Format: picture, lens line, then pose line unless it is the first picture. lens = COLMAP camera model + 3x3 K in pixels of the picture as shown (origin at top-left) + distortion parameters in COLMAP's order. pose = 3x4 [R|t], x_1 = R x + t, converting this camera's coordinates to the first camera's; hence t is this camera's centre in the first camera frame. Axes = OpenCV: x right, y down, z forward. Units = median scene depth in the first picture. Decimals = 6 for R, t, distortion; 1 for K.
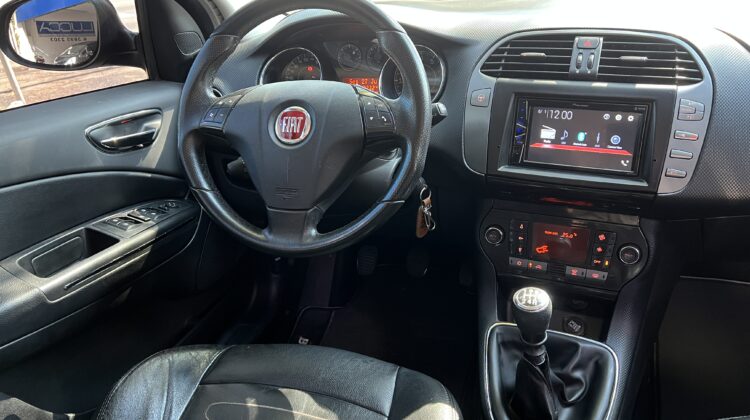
lens RADIAL K [[570.1, 0, 376.2], [0, 570.1, 204.9], [0, 0, 1]] dist [0.070860, -0.099339]
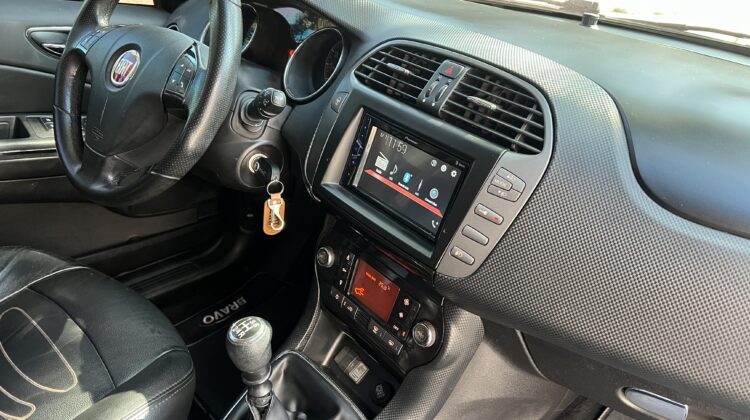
lens RADIAL K [[570.1, 0, 382.3], [0, 570.1, 211.0], [0, 0, 1]] dist [0.070860, -0.099339]
pose [[0.890438, 0.338064, -0.304684, 0.582429], [-0.327978, 0.940819, 0.085375, -0.129760], [0.315515, 0.023908, 0.948619, 0.208757]]
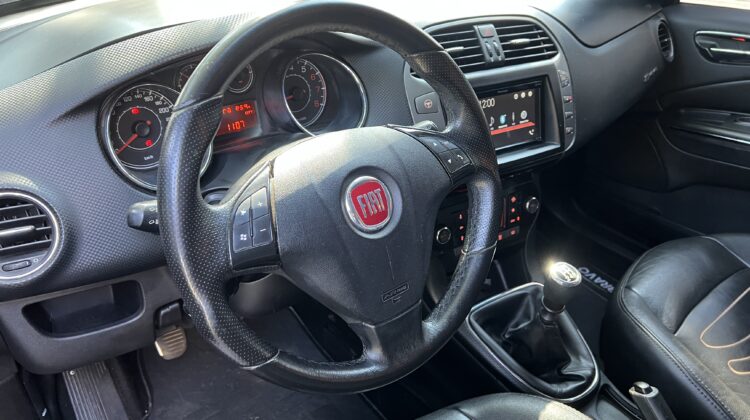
lens RADIAL K [[570.1, 0, 382.0], [0, 570.1, 205.5], [0, 0, 1]] dist [0.070860, -0.099339]
pose [[0.539816, -0.354512, 0.763492, -0.634919], [0.275892, 0.931407, 0.237414, -0.281005], [-0.795288, 0.082482, 0.600595, 0.539951]]
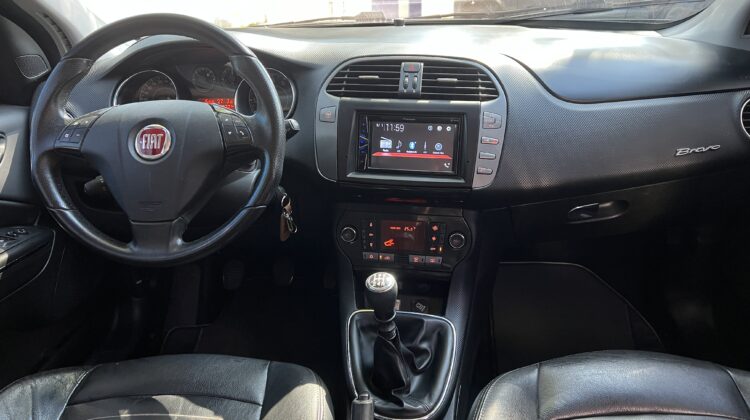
lens RADIAL K [[570.1, 0, 386.7], [0, 570.1, 209.0], [0, 0, 1]] dist [0.070860, -0.099339]
pose [[0.965374, -0.062025, 0.253387, -0.005229], [0.070321, 0.997240, -0.023805, 0.038582], [-0.251212, 0.040799, 0.967072, -0.131877]]
